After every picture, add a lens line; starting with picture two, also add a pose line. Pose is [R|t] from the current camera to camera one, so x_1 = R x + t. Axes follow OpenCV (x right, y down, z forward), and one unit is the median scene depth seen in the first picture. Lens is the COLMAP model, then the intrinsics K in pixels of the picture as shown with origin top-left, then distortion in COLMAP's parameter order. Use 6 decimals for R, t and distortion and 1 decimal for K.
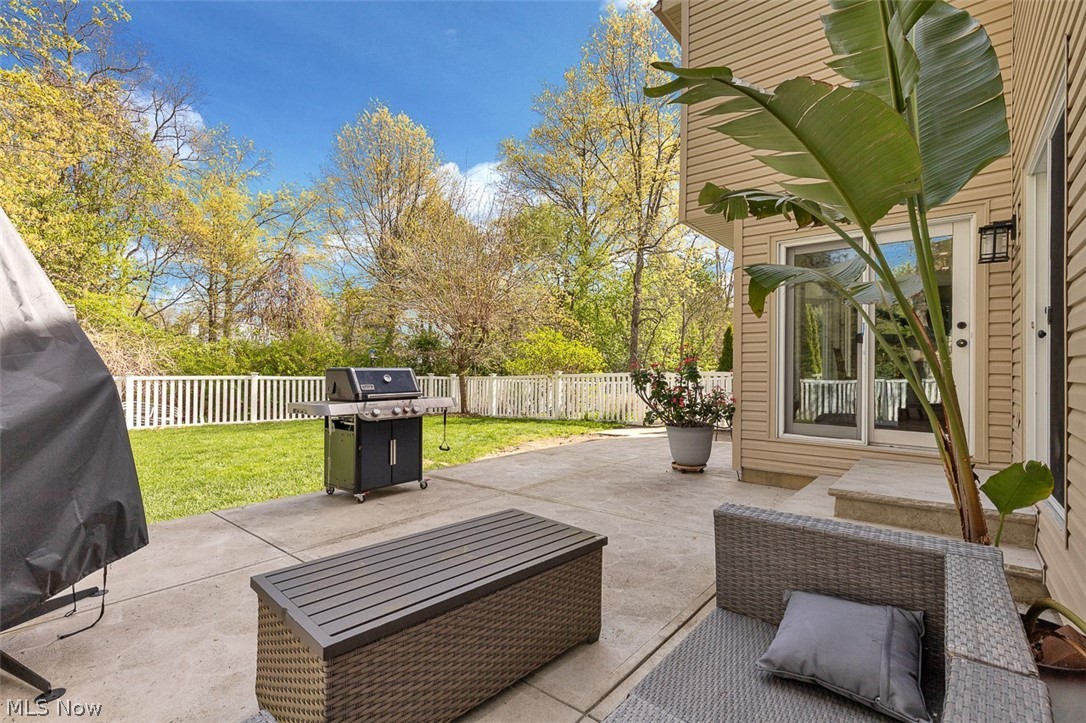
lens RADIAL K [[505.1, 0, 555.3], [0, 505.1, 366.1], [0, 0, 1]] dist [0.019160, -0.000931]
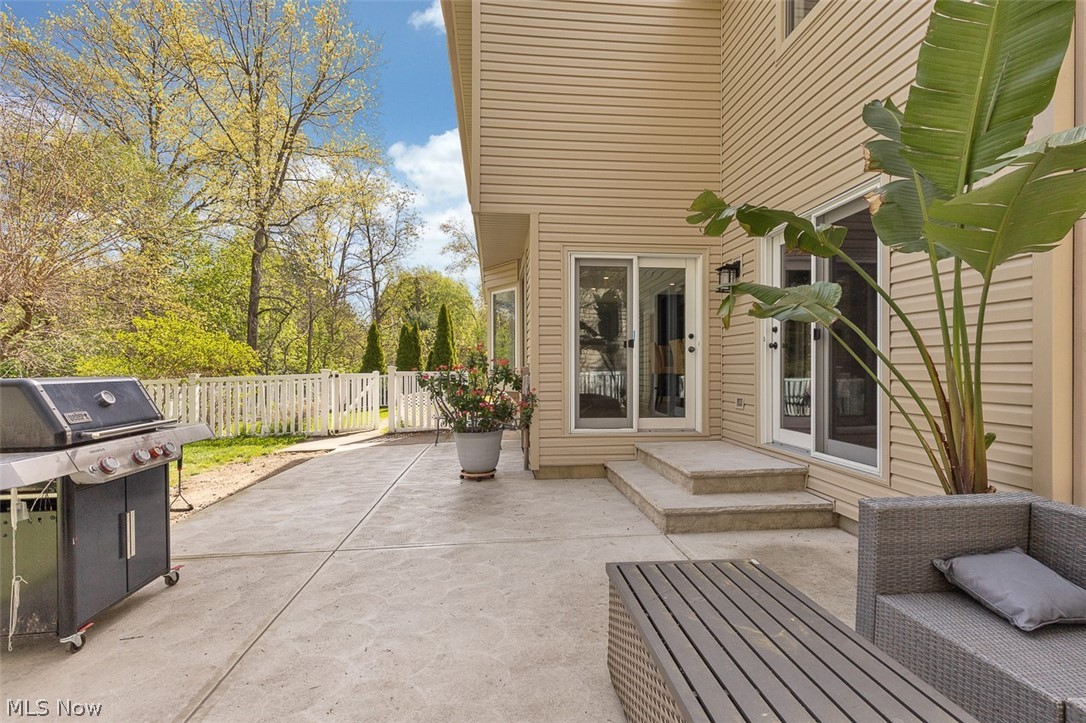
lens RADIAL K [[505.1, 0, 543.5], [0, 505.1, 365.1], [0, 0, 1]] dist [0.019160, -0.000931]
pose [[0.707520, -0.006263, 0.706666, -0.392094], [0.003732, 0.999980, 0.005125, -0.010662], [-0.706684, -0.000989, 0.707529, 0.303489]]
